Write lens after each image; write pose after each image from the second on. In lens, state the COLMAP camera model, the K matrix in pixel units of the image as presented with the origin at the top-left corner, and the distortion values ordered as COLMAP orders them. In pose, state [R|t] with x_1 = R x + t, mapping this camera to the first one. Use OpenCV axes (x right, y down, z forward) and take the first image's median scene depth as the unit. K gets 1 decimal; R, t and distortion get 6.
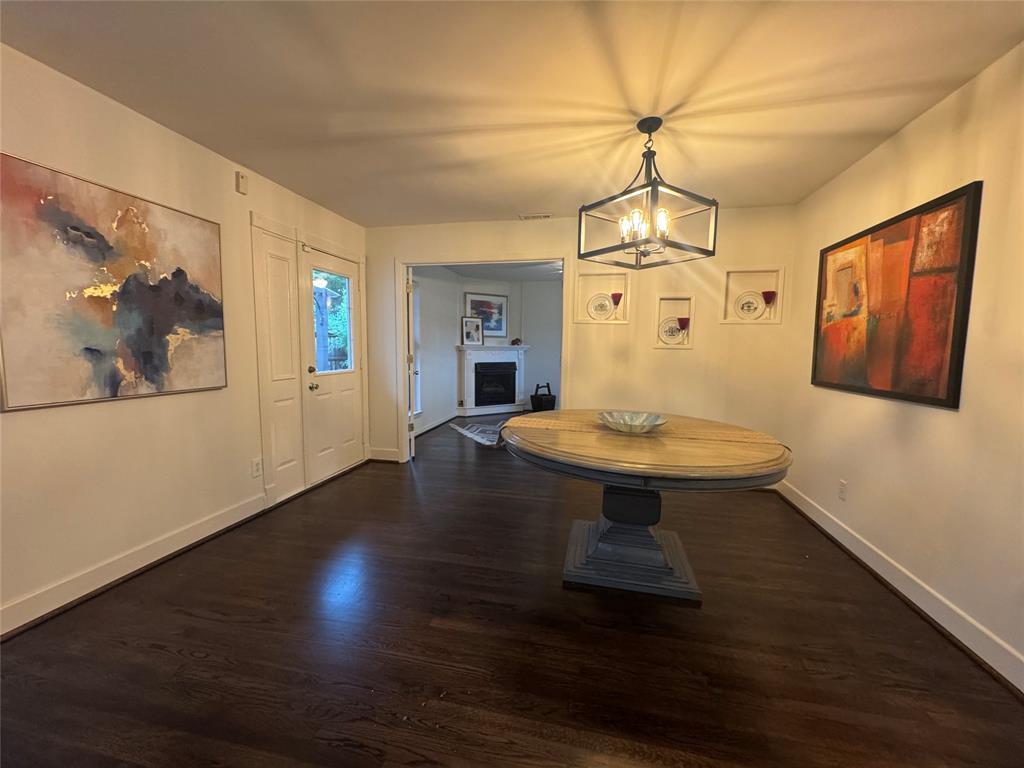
lens RADIAL K [[406.1, 0, 515.3], [0, 406.1, 383.0], [0, 0, 1]] dist [-0.000870, 0.000097]
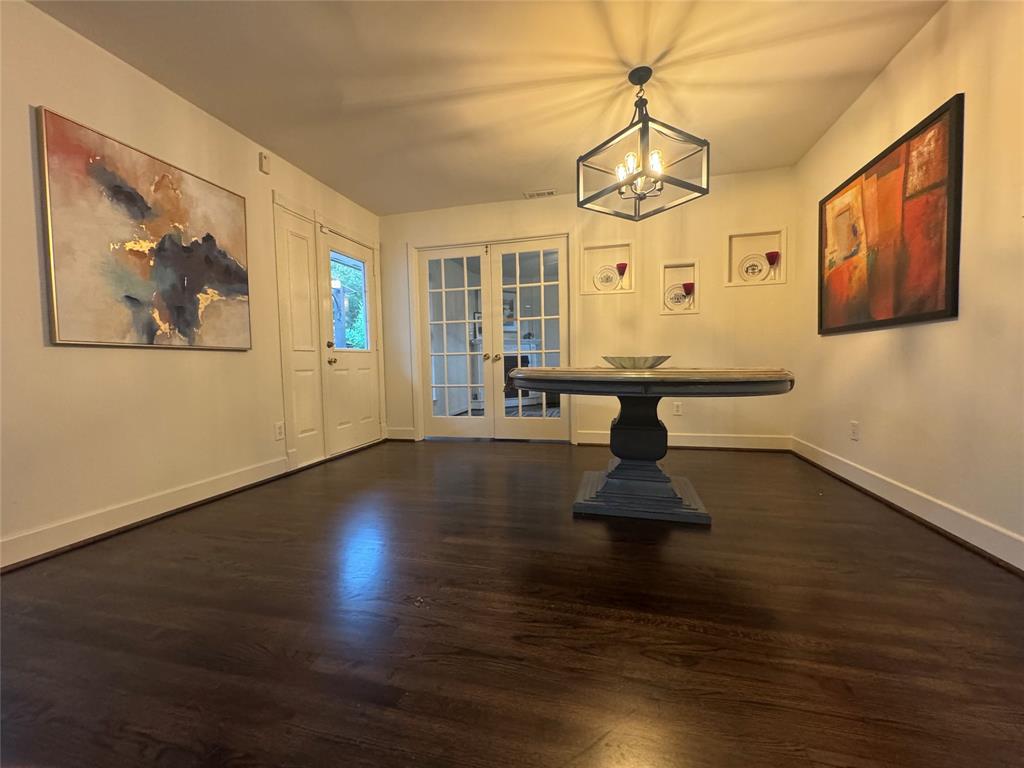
lens RADIAL K [[406.1, 0, 515.7], [0, 406.1, 383.0], [0, 0, 1]] dist [-0.000870, 0.000097]
pose [[0.998836, -0.030241, -0.037571, 0.018438], [0.028653, 0.998703, -0.042097, 0.172819], [0.038795, 0.040971, 0.998407, -0.032572]]
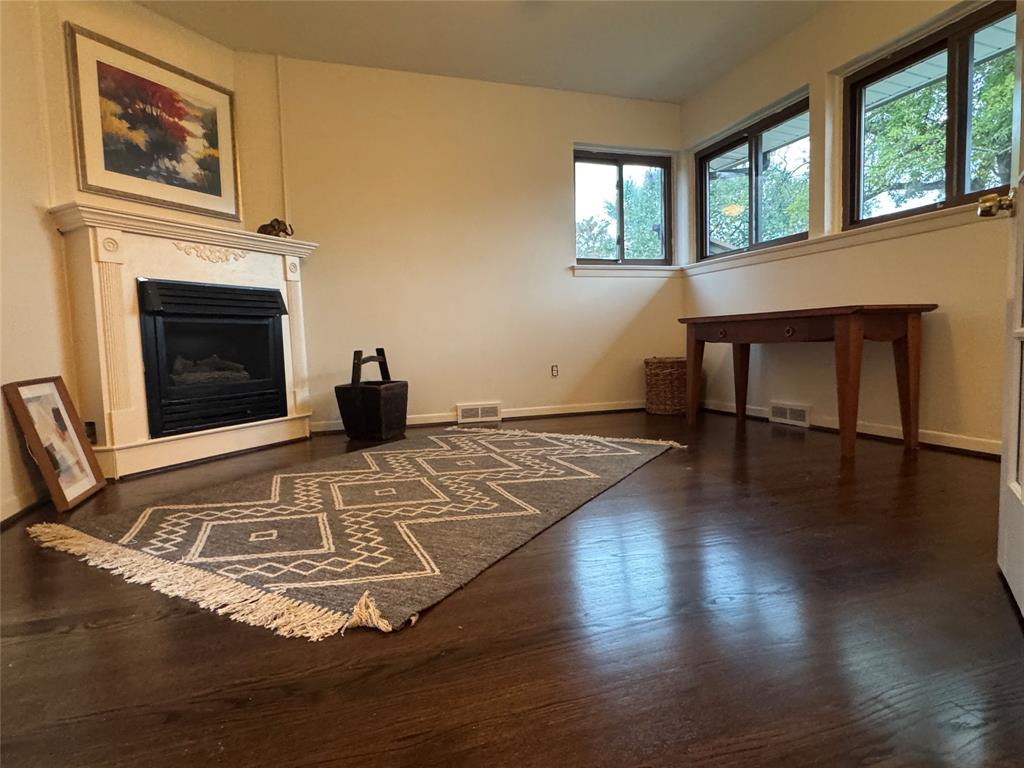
lens RADIAL K [[574.3, 0, 510.5], [0, 574.3, 379.7], [0, 0, 1]] dist [0.000362, 0.000554]
pose [[0.863370, -0.073279, 0.499223, -0.221270], [0.083346, 0.996518, 0.002135, 0.105445], [-0.497641, 0.039765, 0.866471, 1.499359]]
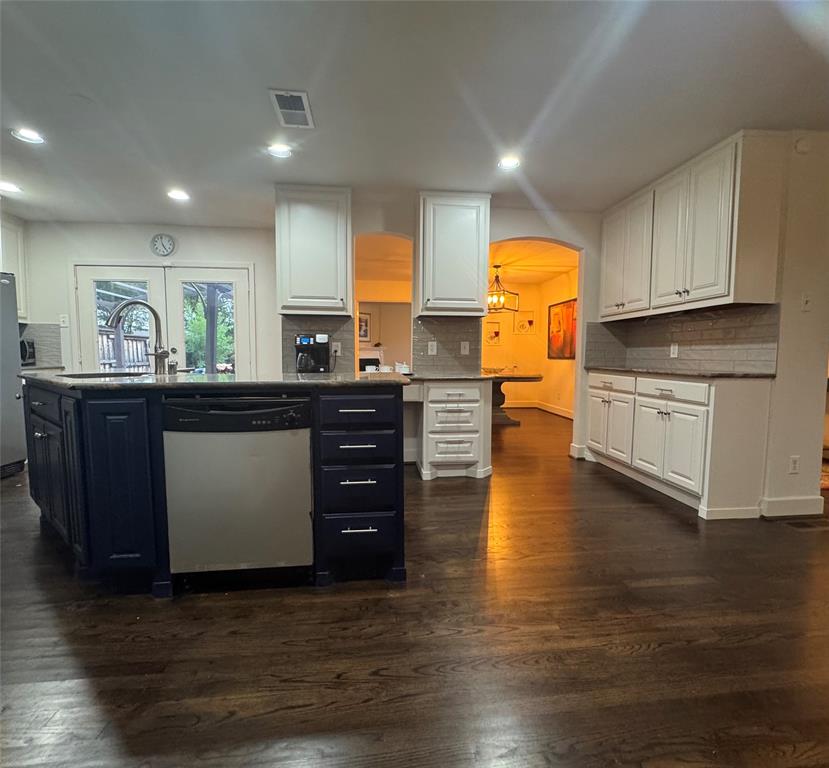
lens RADIAL K [[408.9, 0, 420.5], [0, 408.9, 385.7], [0, 0, 1]] dist [-0.000356, 0.000561]
pose [[0.945859, -0.033152, 0.322879, -1.011720], [0.037782, 0.999253, -0.008081, 0.195071], [-0.322370, 0.019842, 0.946406, -1.375536]]
